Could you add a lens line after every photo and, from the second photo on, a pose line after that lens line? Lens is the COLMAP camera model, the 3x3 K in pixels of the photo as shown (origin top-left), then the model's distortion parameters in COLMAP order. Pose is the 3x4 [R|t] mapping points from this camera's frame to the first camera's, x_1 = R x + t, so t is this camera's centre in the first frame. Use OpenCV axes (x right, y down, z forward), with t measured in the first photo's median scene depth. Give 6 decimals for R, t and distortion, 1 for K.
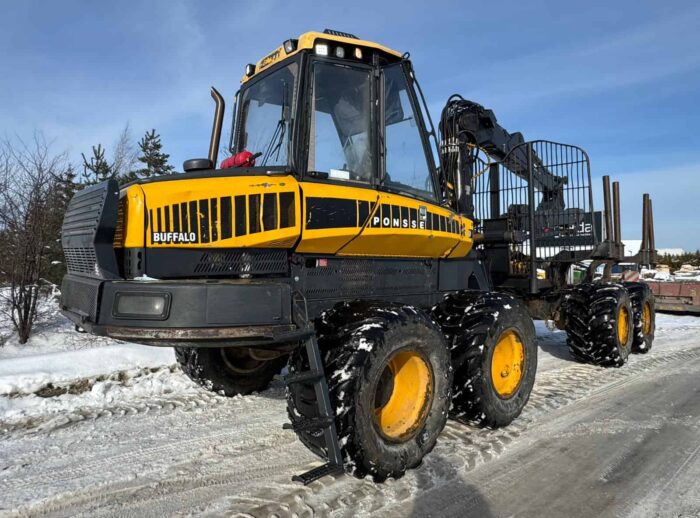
lens RADIAL K [[469.0, 0, 350.0], [0, 469.0, 259.0], [0, 0, 1]] dist [-0.002994, -0.000713]
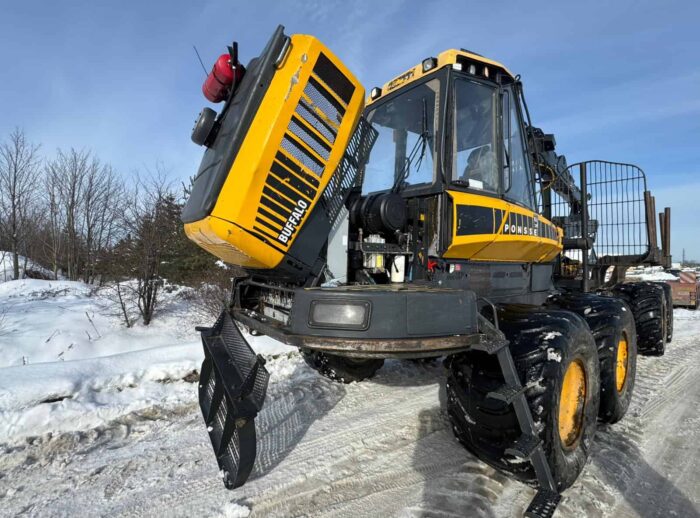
lens RADIAL K [[343.5, 0, 350.0], [0, 343.5, 259.0], [0, 0, 1]] dist [-0.002850, -0.000184]
pose [[0.998885, 0.003416, -0.047089, -0.236636], [-0.003580, 0.999988, -0.003386, -0.006311], [0.047077, 0.003551, 0.998885, 0.186258]]
